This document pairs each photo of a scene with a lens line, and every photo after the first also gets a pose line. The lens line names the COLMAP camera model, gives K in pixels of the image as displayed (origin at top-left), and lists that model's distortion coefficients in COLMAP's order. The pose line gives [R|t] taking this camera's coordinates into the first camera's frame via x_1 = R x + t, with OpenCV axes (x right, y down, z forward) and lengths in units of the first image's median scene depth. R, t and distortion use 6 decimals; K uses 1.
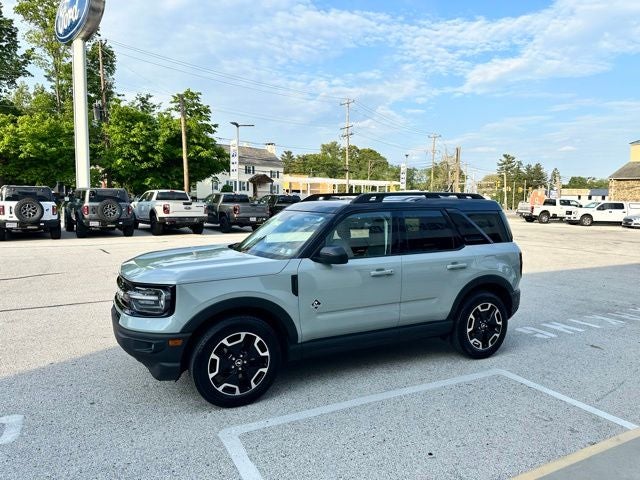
lens RADIAL K [[442.2, 0, 319.0], [0, 442.2, 247.1], [0, 0, 1]] dist [0.087856, -0.119833]
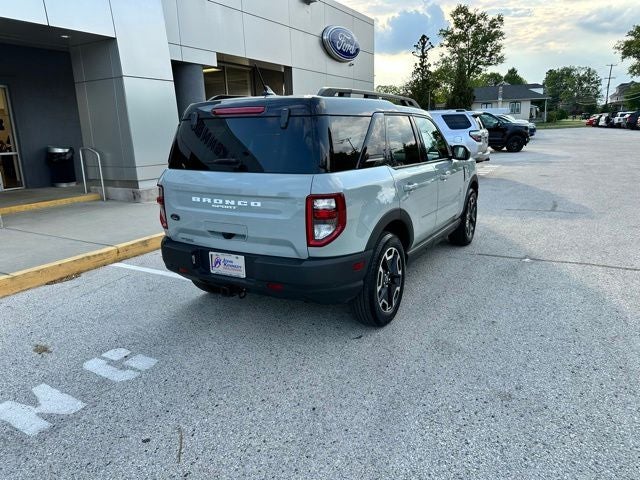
lens RADIAL K [[451.5, 0, 317.6], [0, 451.5, 235.1], [0, 0, 1]] dist [0.029913, -0.035912]
pose [[-0.838463, 0.131641, -0.528820, 0.192316], [-0.039947, 0.952928, 0.300554, -0.040746], [0.543492, 0.273128, -0.793736, 0.524893]]
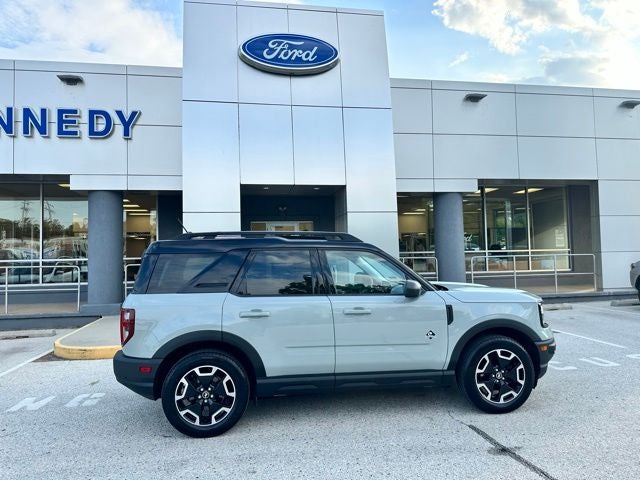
lens RADIAL K [[452.7, 0, 320.1], [0, 452.7, 236.7], [0, 0, 1]] dist [0.020139, -0.026637]
pose [[-0.952752, 0.017604, 0.303240, -0.072789], [0.037142, 0.997579, 0.058786, -0.053250], [-0.301471, 0.067271, -0.951099, 0.583261]]
